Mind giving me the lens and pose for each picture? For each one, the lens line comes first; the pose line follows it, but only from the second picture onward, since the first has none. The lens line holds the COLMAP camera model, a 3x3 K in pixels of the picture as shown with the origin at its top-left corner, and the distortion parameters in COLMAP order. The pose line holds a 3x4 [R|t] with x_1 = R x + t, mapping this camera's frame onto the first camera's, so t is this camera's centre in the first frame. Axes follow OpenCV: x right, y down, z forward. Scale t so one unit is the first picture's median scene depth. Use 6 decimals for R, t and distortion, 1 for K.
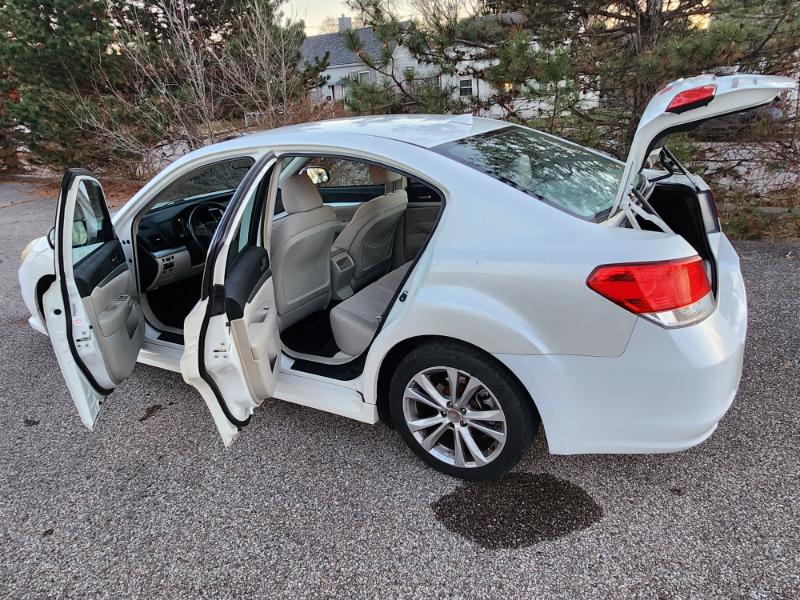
lens RADIAL K [[545.6, 0, 394.5], [0, 545.6, 297.3], [0, 0, 1]] dist [0.004847, -0.000914]
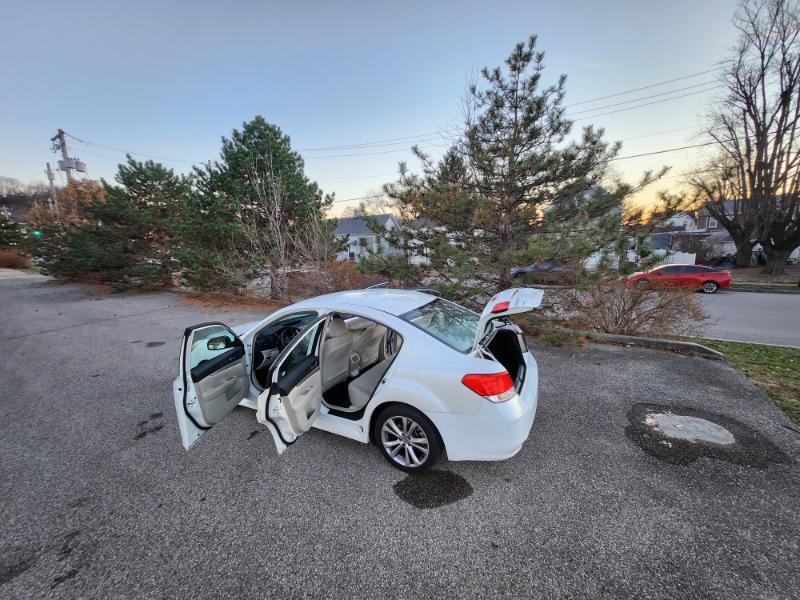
lens RADIAL K [[316.8, 0, 394.3], [0, 316.8, 293.1], [0, 0, 1]] dist [0.004434, 0.000879]
pose [[0.998259, 0.038497, 0.044676, -0.011701], [-0.028486, 0.978074, -0.206299, -0.089106], [-0.051638, 0.204667, 0.977469, -0.329745]]
